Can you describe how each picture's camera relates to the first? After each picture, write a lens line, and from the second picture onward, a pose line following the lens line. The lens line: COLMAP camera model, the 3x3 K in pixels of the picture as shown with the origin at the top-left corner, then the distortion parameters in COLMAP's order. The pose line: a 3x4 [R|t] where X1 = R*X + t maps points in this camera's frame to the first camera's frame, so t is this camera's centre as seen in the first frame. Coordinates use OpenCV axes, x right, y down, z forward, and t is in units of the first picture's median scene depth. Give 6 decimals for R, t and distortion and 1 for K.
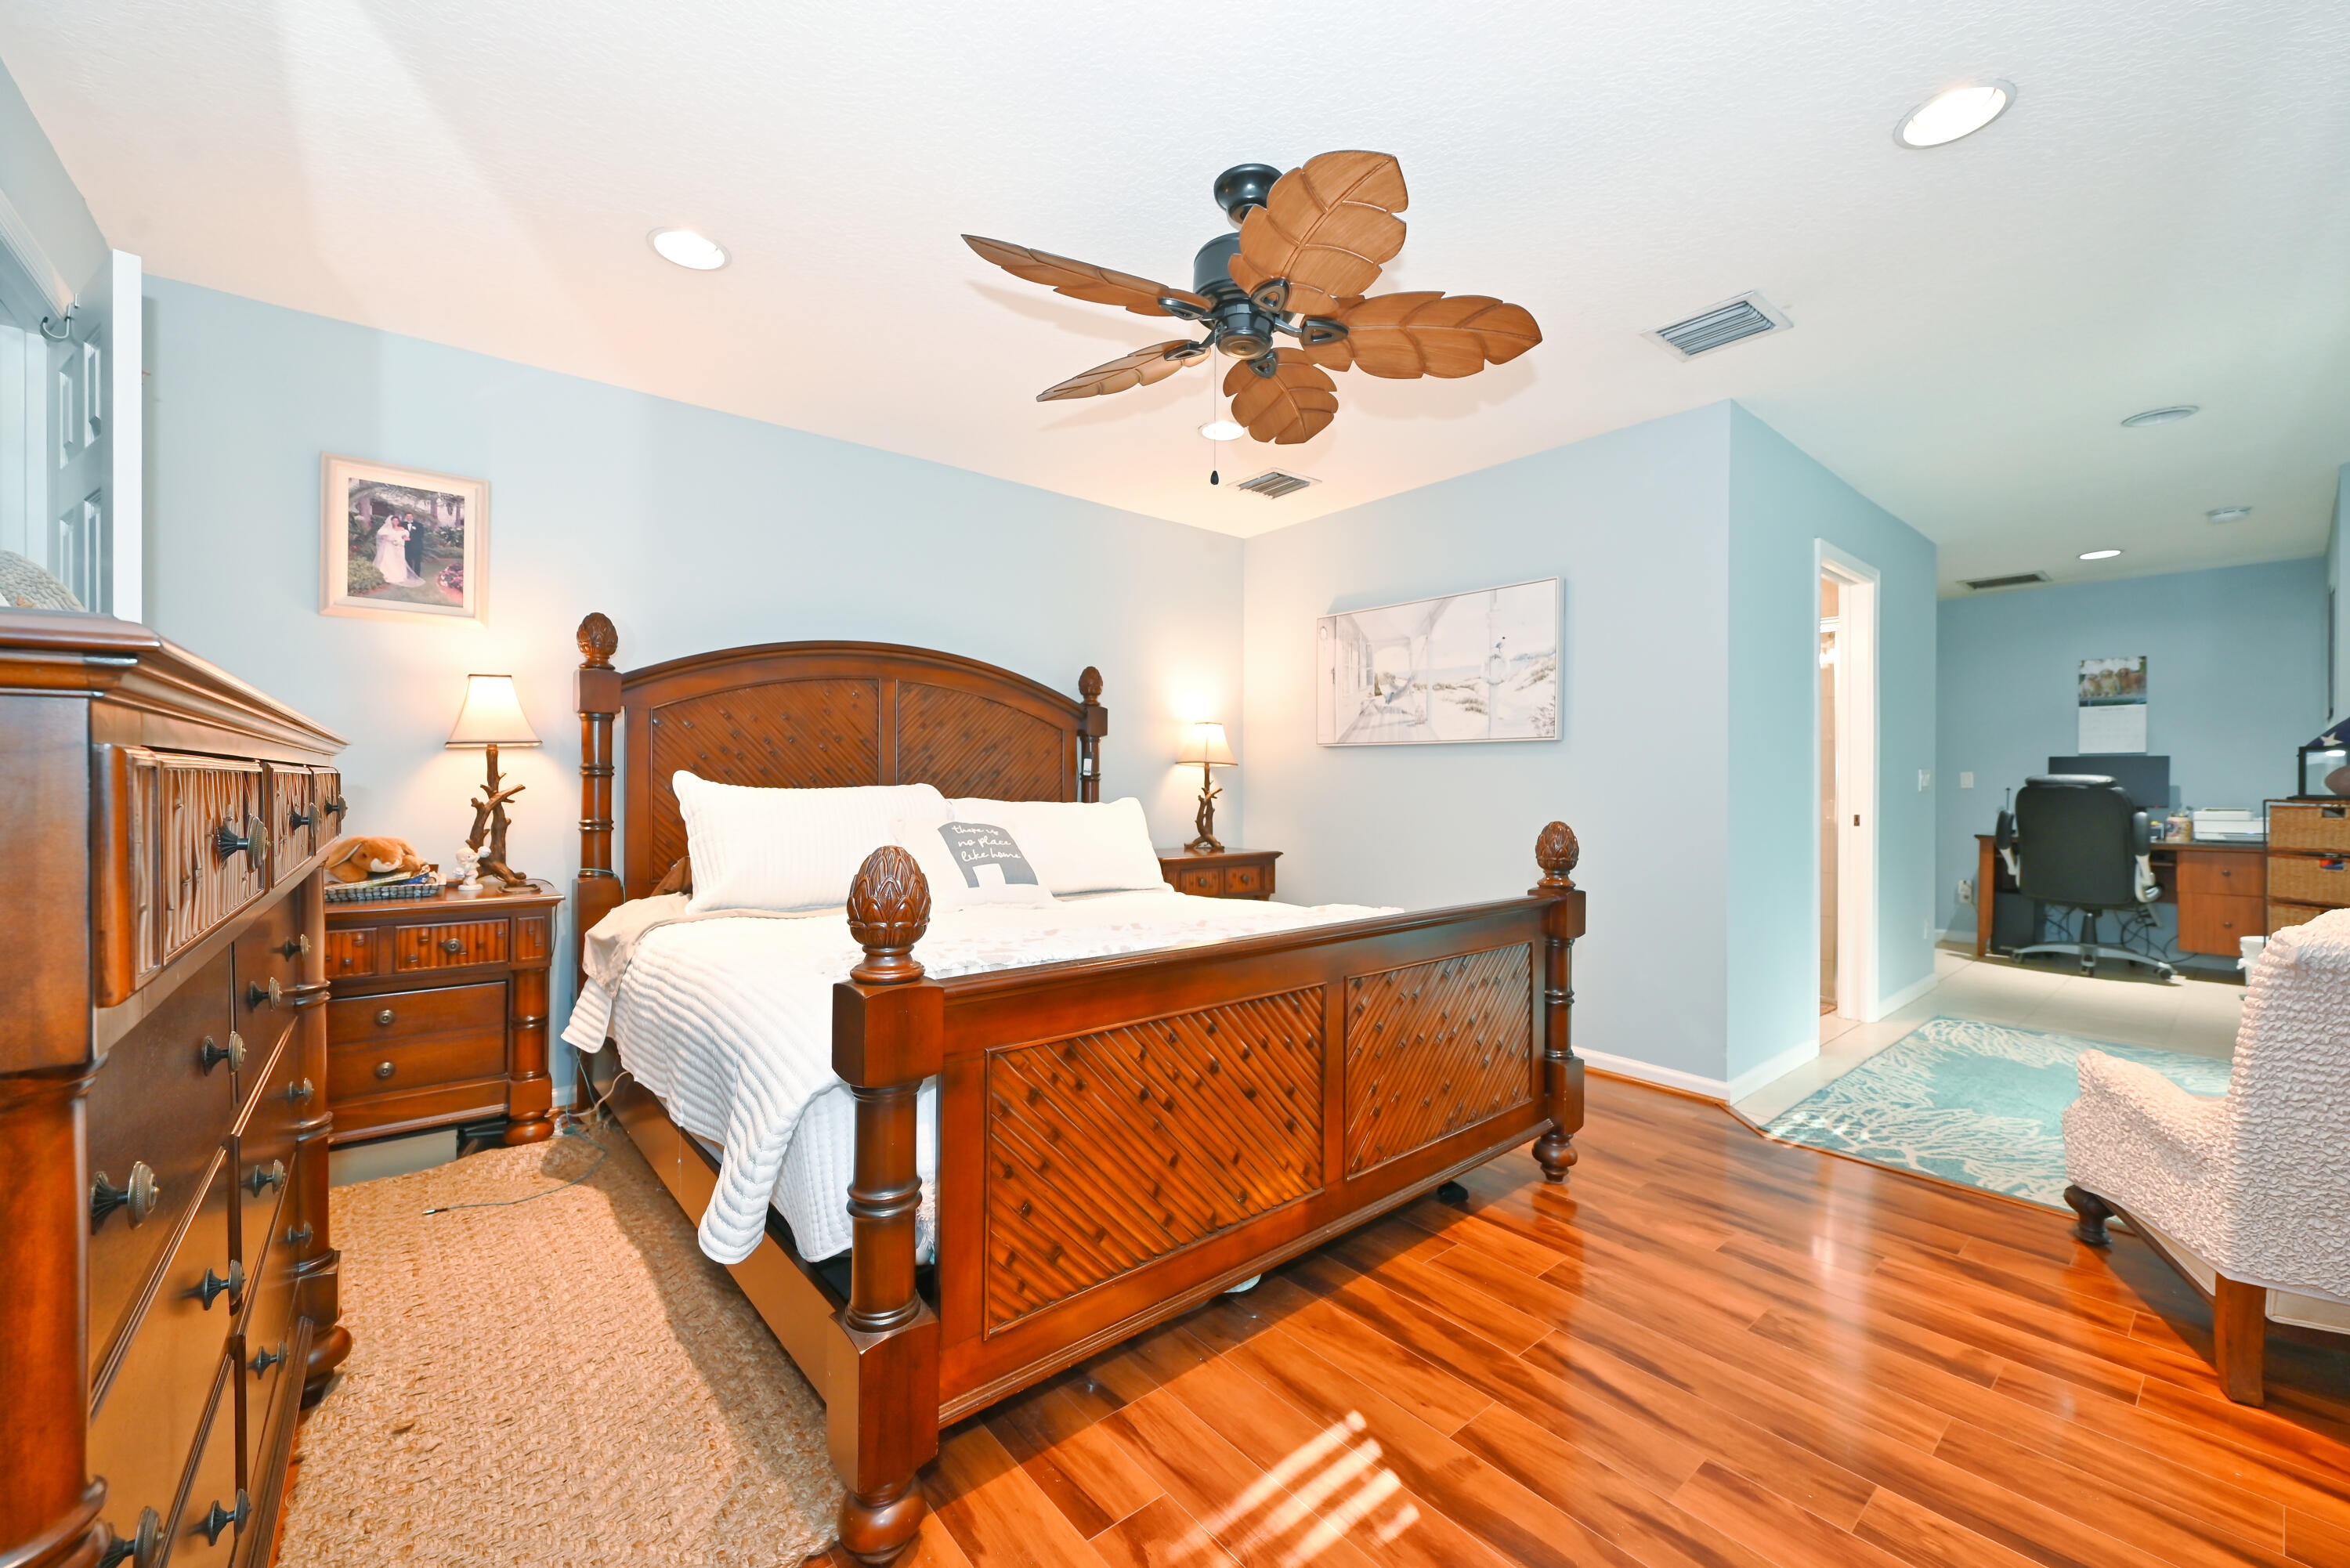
lens RADIAL K [[931.7, 0, 1175.0], [0, 931.7, 784.0], [0, 0, 1]] dist [-0.002276, -0.000162]
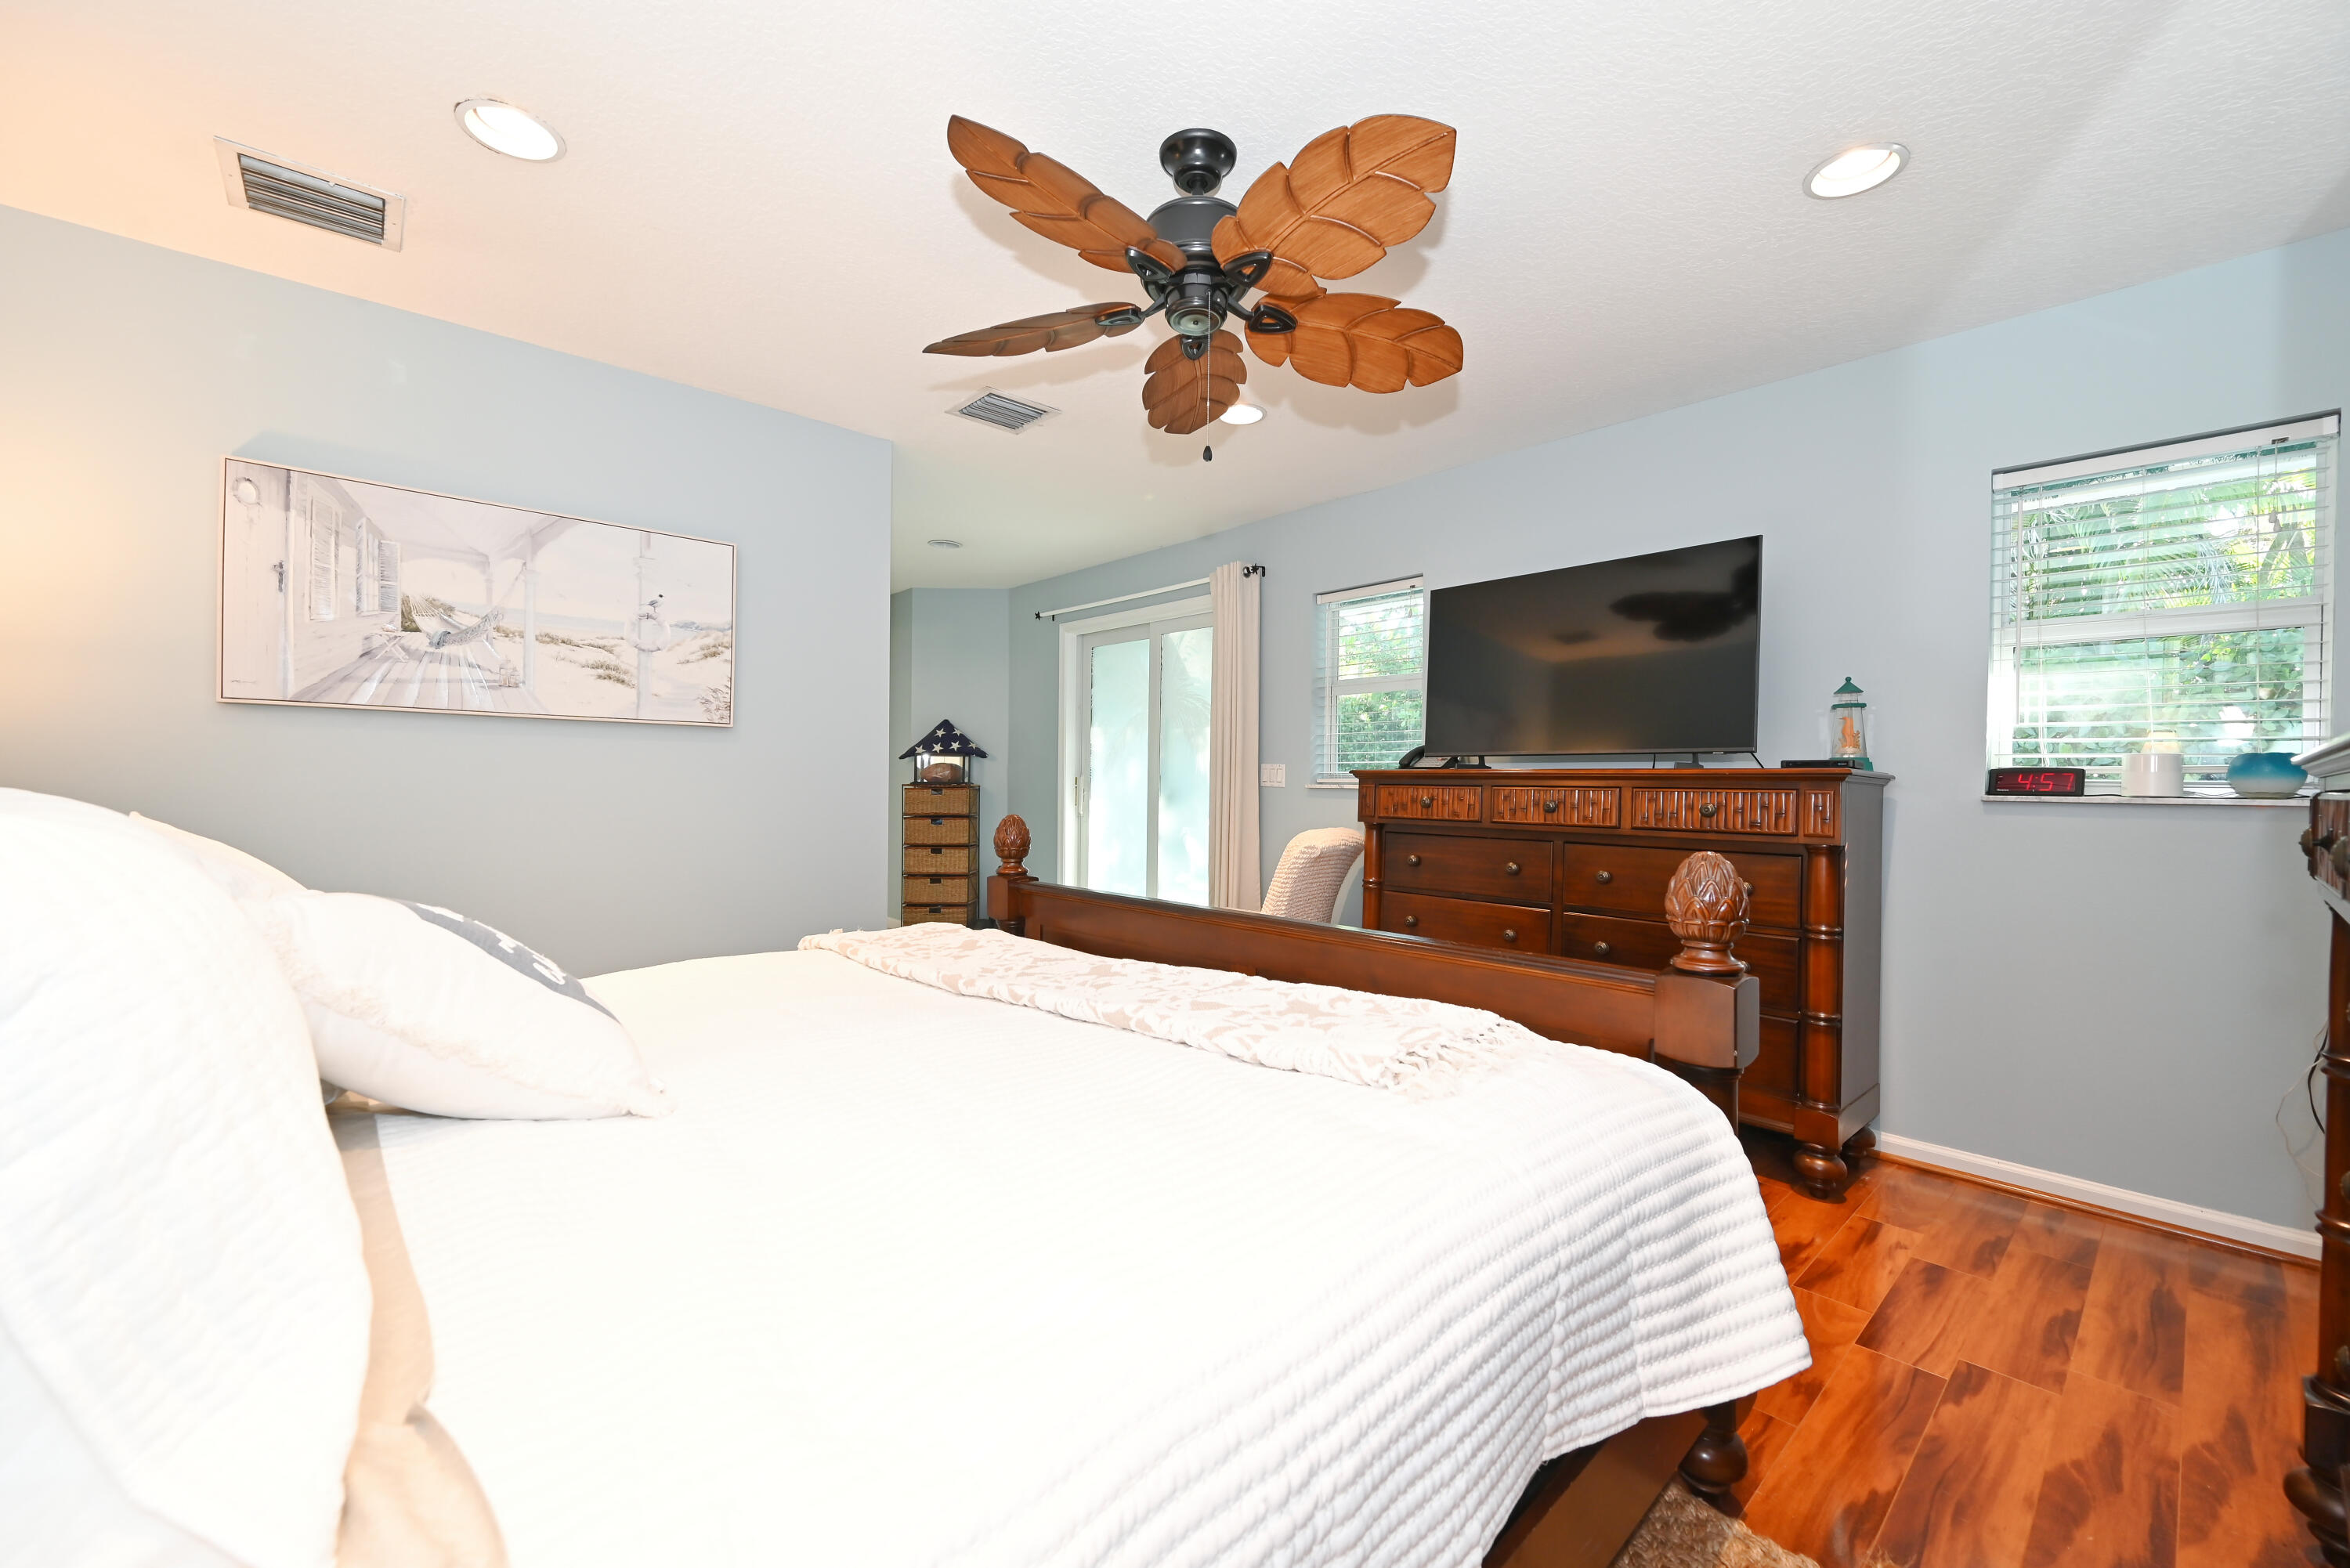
lens RADIAL K [[931.7, 0, 1175.0], [0, 931.7, 784.0], [0, 0, 1]] dist [-0.002276, -0.000162]
pose [[-0.049389, -0.006020, 0.998761, -0.442415], [0.002191, 0.999979, 0.006136, 0.002303], [-0.998777, 0.002491, -0.049375, 0.557667]]
